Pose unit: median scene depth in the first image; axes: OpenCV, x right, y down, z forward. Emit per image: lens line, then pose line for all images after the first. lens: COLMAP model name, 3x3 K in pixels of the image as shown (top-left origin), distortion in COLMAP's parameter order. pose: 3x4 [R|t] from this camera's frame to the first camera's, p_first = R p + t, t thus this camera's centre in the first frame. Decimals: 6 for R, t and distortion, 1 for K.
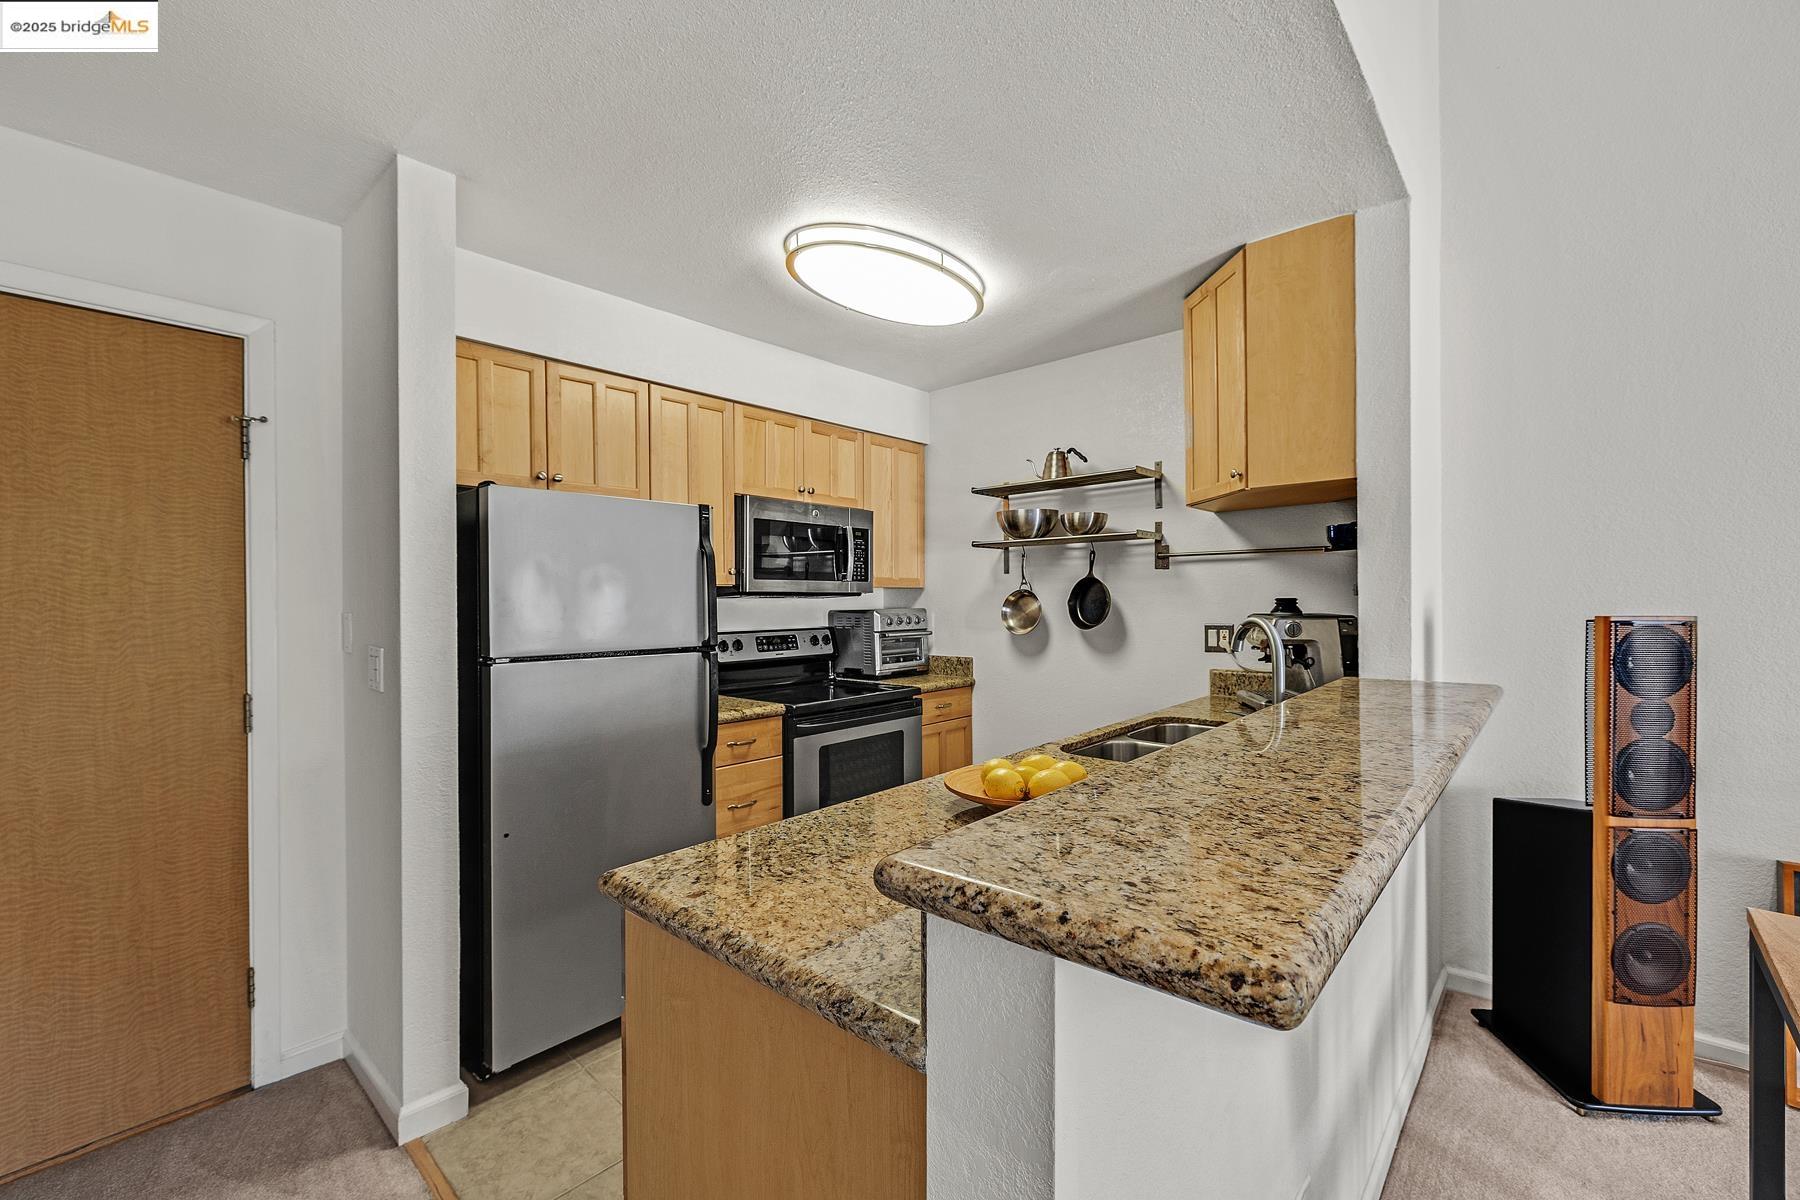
lens RADIAL K [[754.0, 0, 896.3], [0, 754.0, 600.1], [0, 0, 1]] dist [-0.002131, -0.000116]
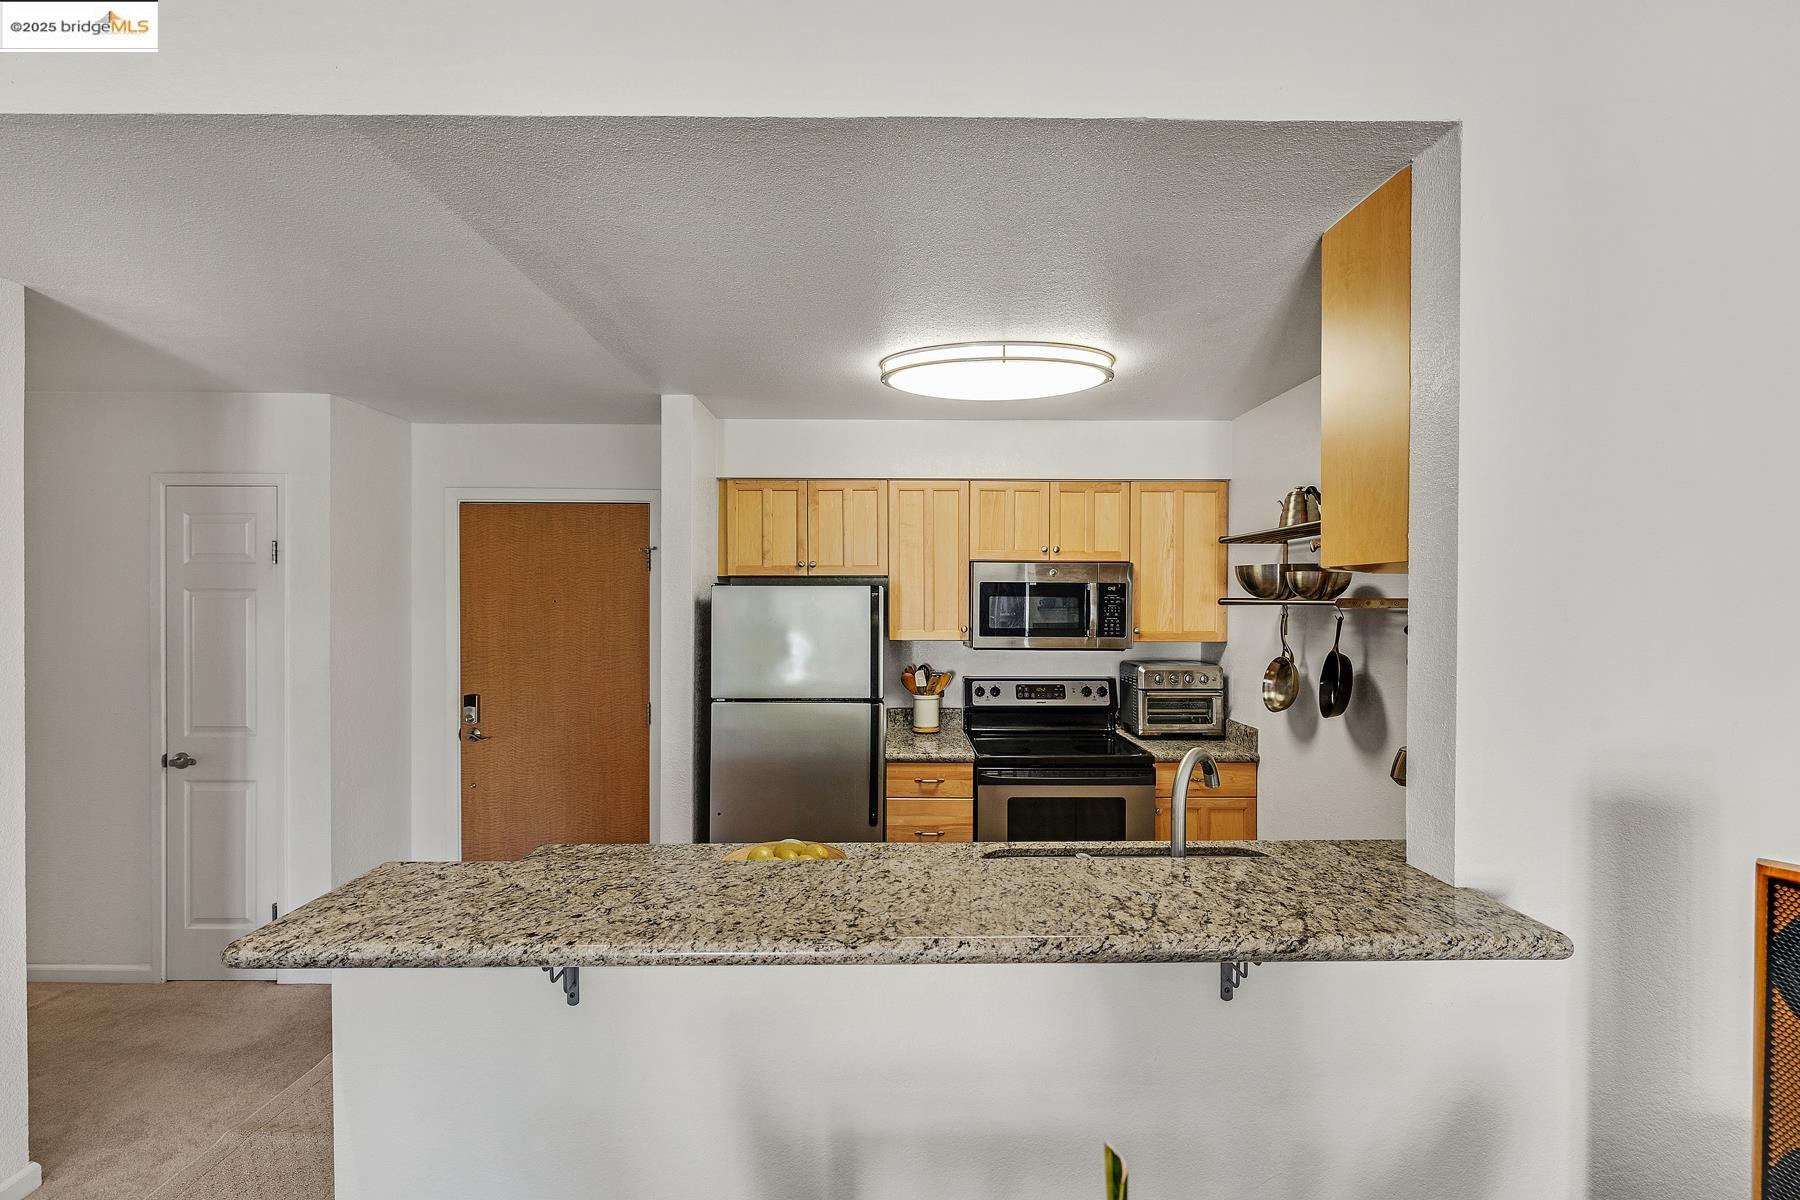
lens RADIAL K [[754.0, 0, 896.3], [0, 754.0, 600.1], [0, 0, 1]] dist [-0.002131, -0.000116]
pose [[0.674149, 0.011562, -0.738505, 0.557685], [-0.007733, 0.999933, 0.008596, -0.091134], [0.738555, -0.000085, 0.674193, 0.149838]]
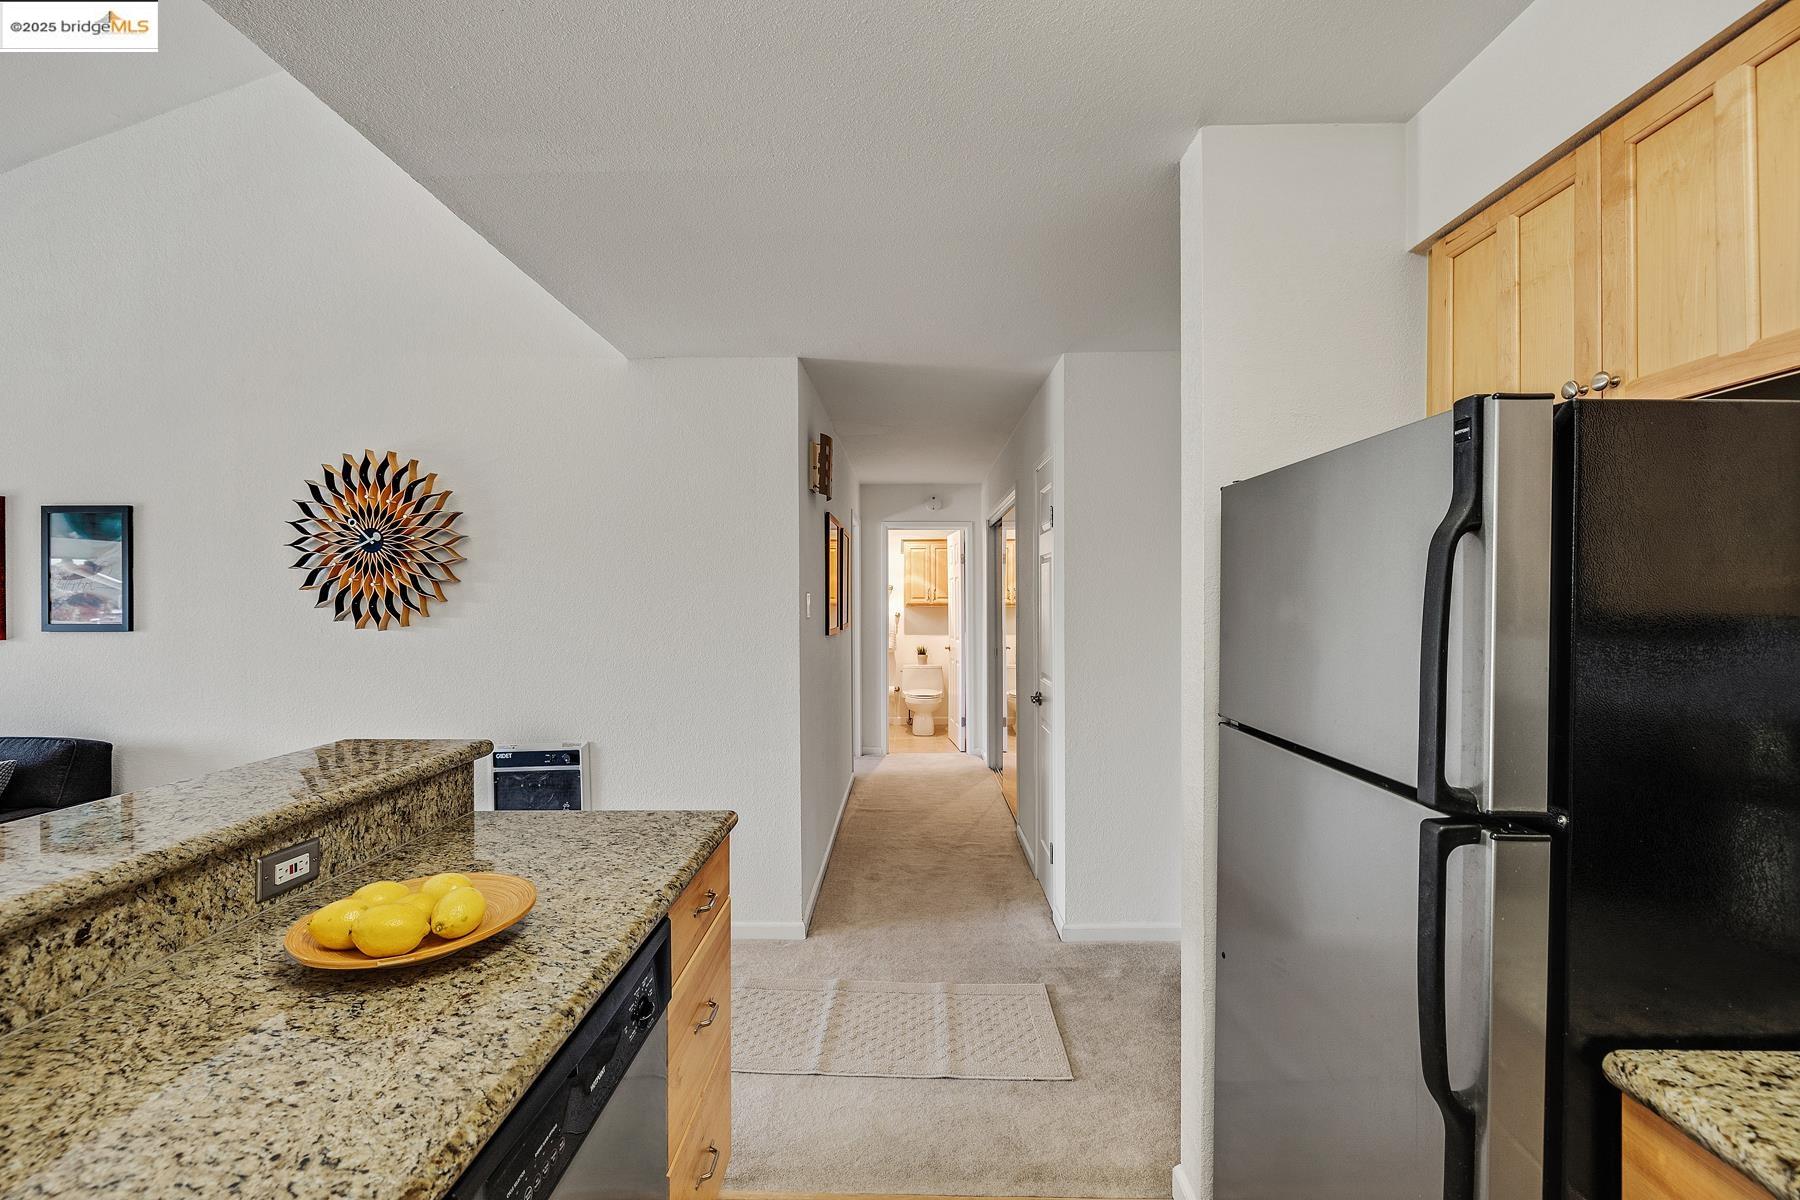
lens RADIAL K [[754.0, 0, 896.3], [0, 754.0, 600.1], [0, 0, 1]] dist [-0.002131, -0.000116]
pose [[-0.755646, 0.011557, -0.654878, 0.139237], [0.007404, 0.999931, 0.009103, -0.032282], [0.654939, 0.002030, -0.755679, 0.882313]]
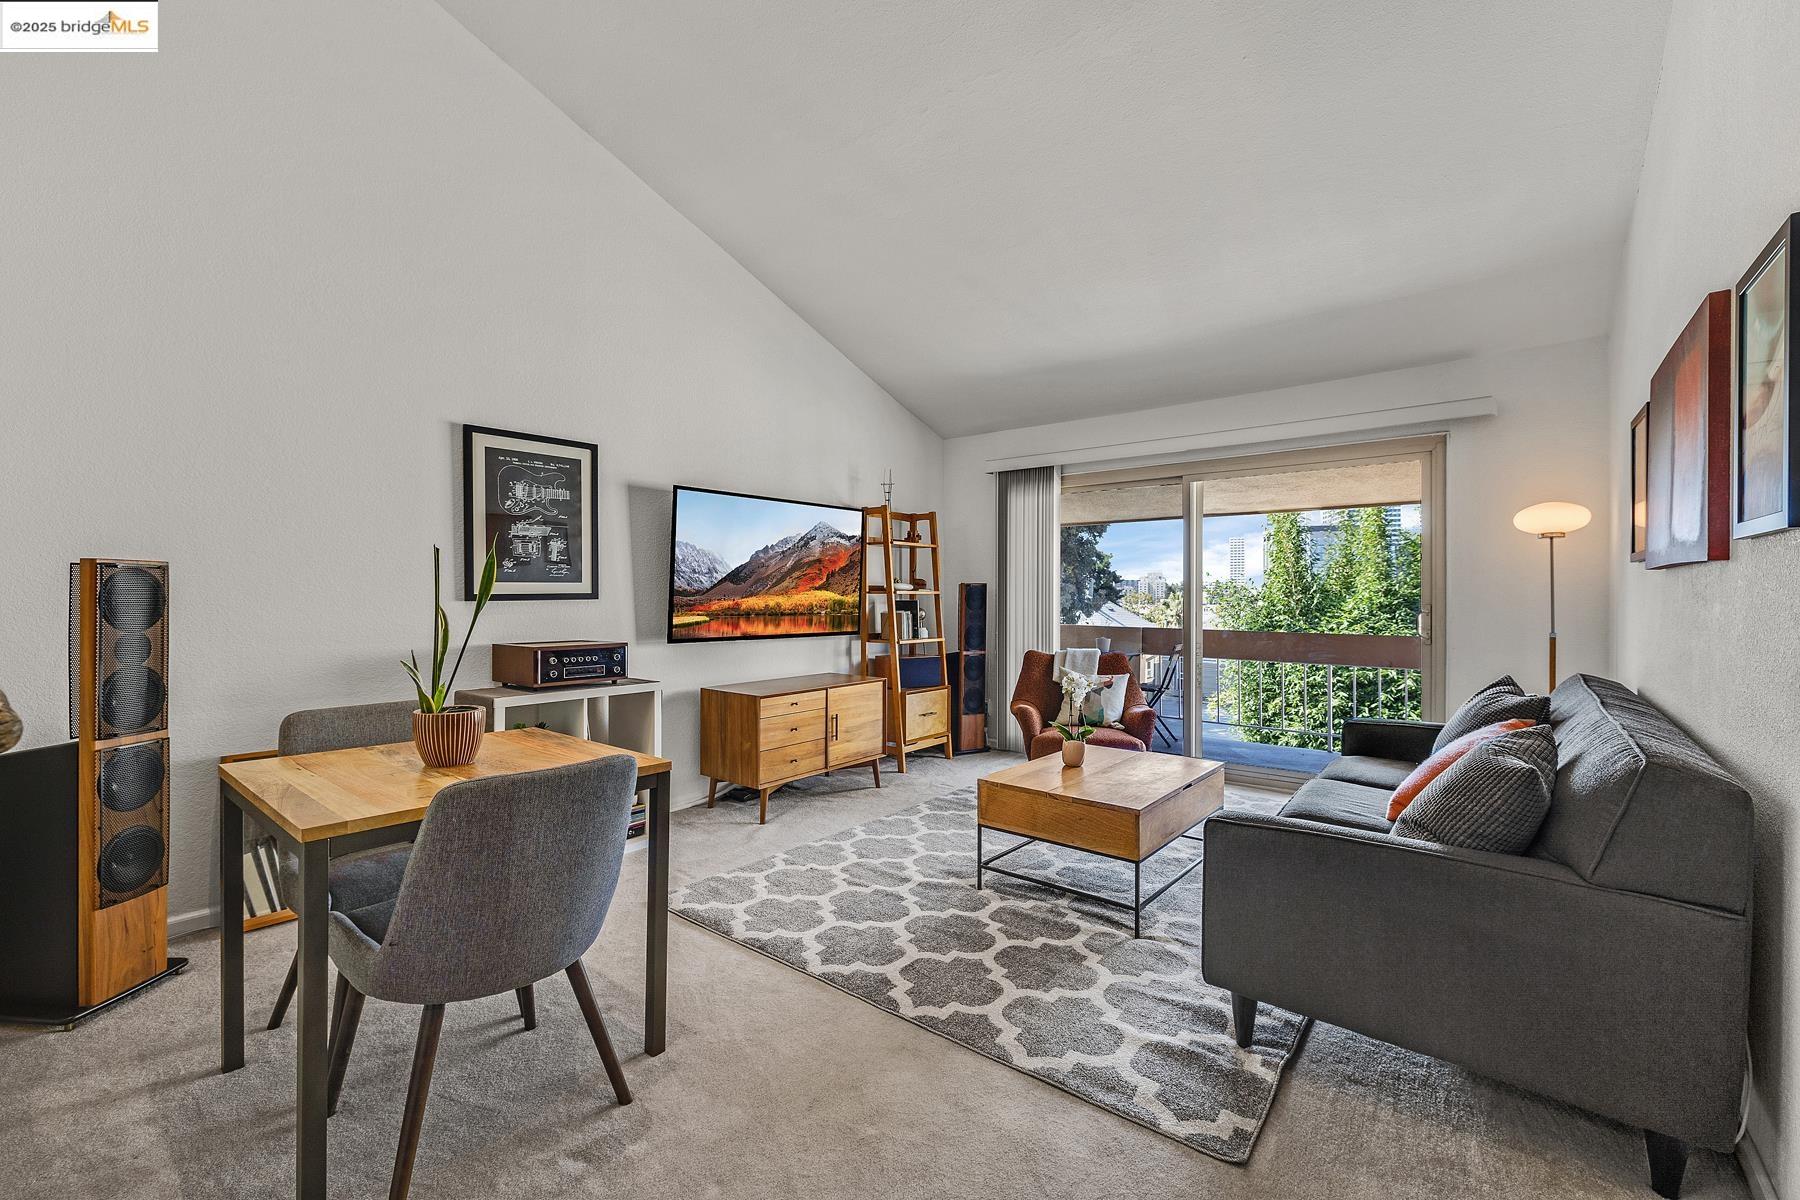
lens RADIAL K [[754.0, 0, 896.3], [0, 754.0, 600.1], [0, 0, 1]] dist [-0.002131, -0.000116]
pose [[-0.056922, -0.001254, 0.998378, -0.128135], [0.001653, 0.999998, 0.001350, 0.049497], [-0.998377, 0.001727, -0.056920, -0.062196]]
